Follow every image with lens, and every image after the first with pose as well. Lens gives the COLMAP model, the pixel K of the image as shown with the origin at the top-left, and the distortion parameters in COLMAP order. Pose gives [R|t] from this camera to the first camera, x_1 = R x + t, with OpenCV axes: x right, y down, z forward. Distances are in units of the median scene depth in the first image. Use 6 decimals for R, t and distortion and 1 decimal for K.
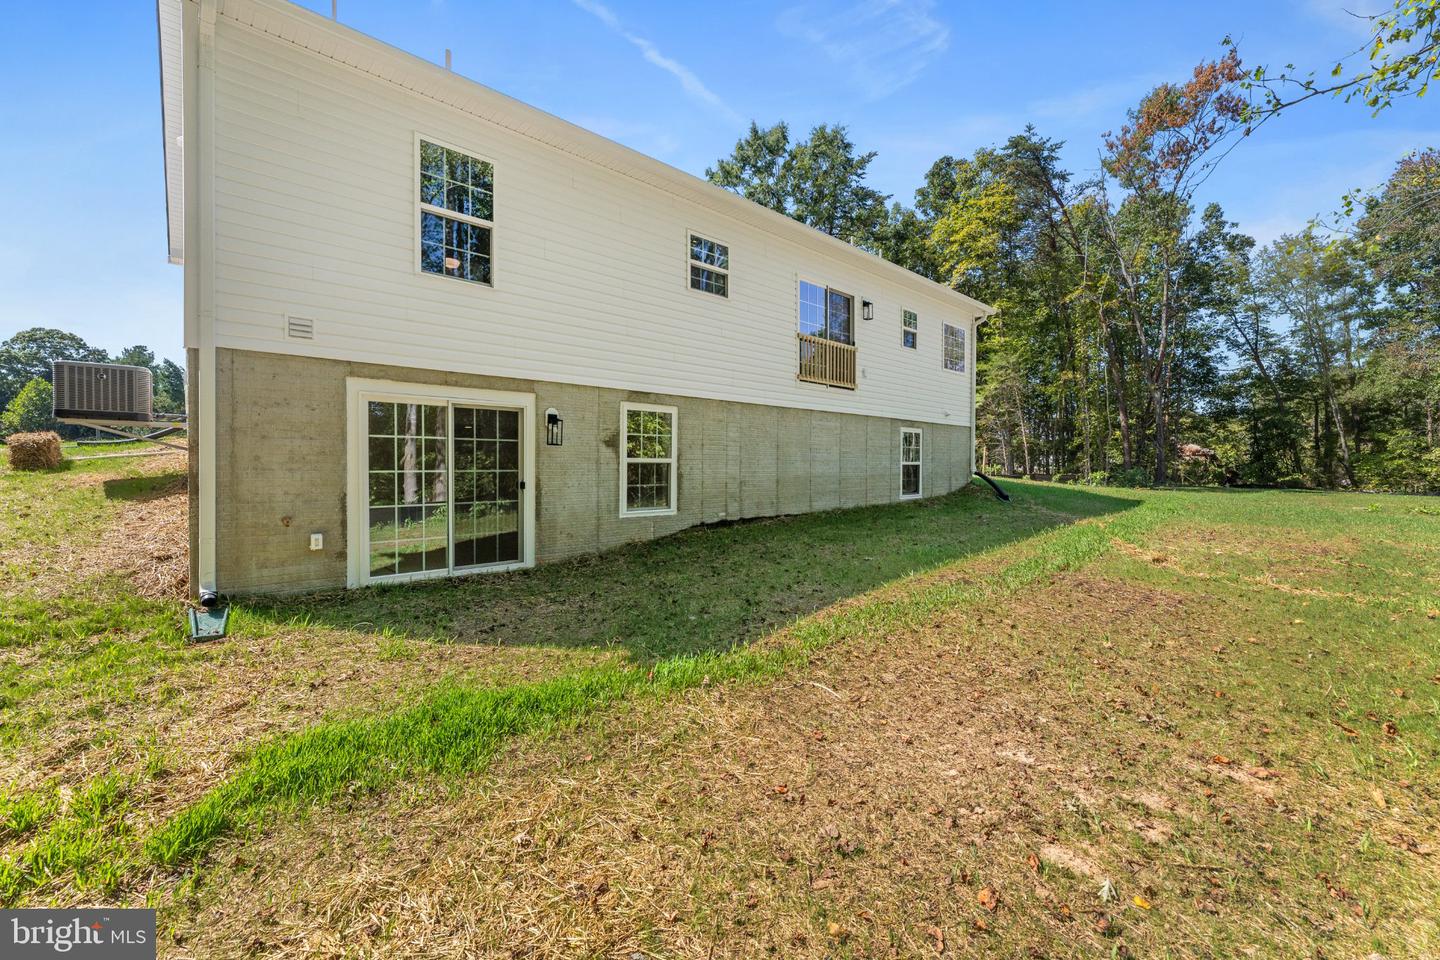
lens RADIAL K [[591.6, 0, 728.2], [0, 591.6, 479.3], [0, 0, 1]] dist [-0.002312, 0.000481]
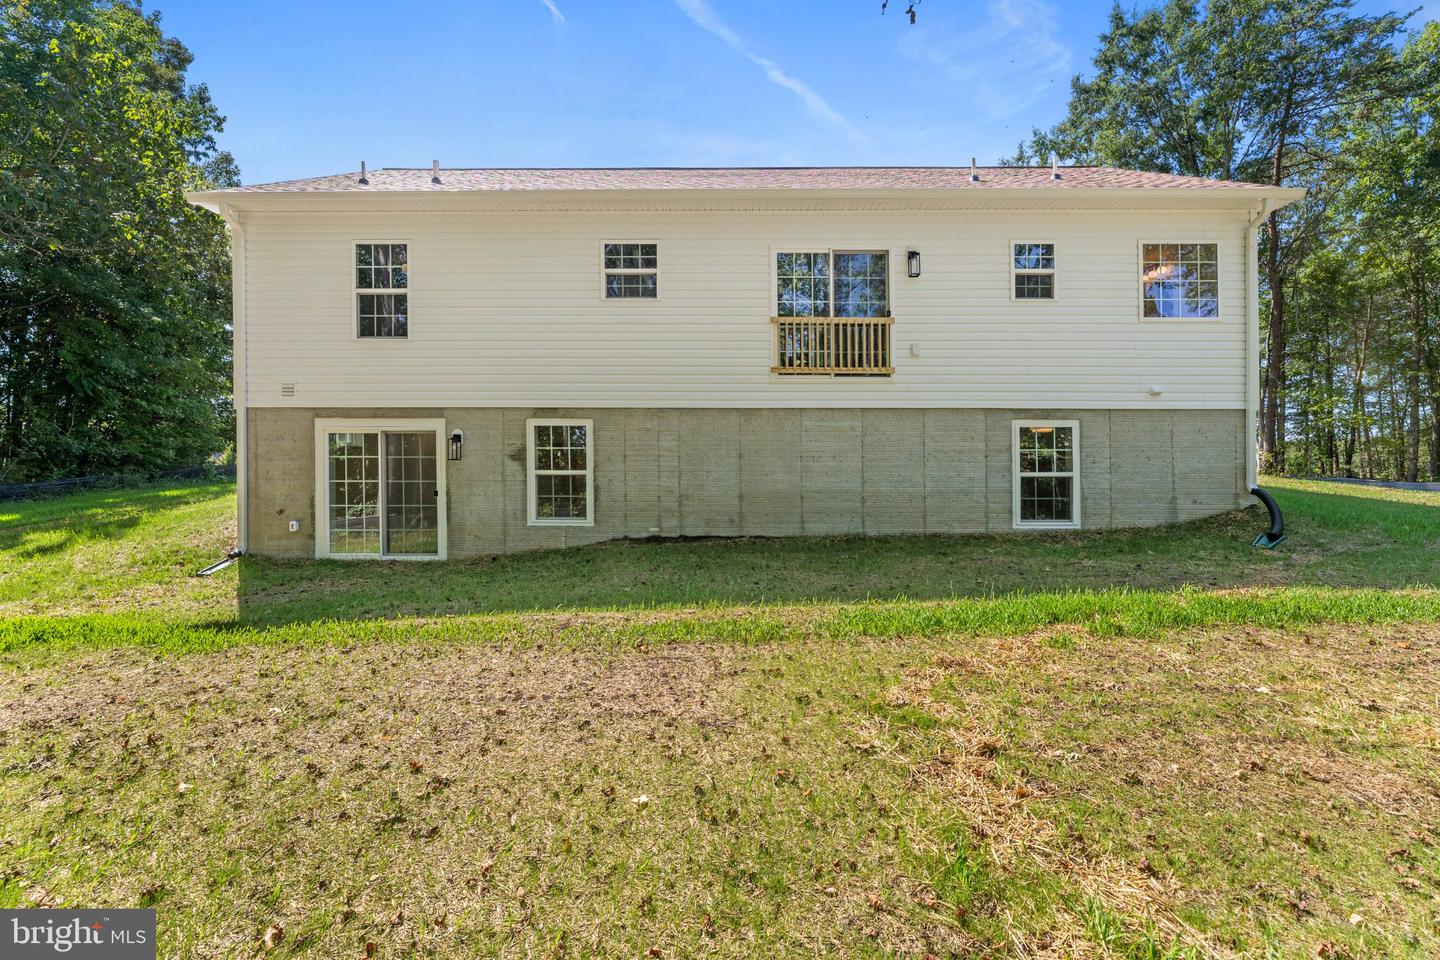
lens RADIAL K [[591.6, 0, 728.9], [0, 591.6, 485.3], [0, 0, 1]] dist [-0.002312, 0.000481]
pose [[0.719783, 0.006328, -0.694171, 0.786447], [-0.017192, 0.999814, -0.008713, -0.005086], [0.693987, 0.018205, 0.719758, 0.443475]]
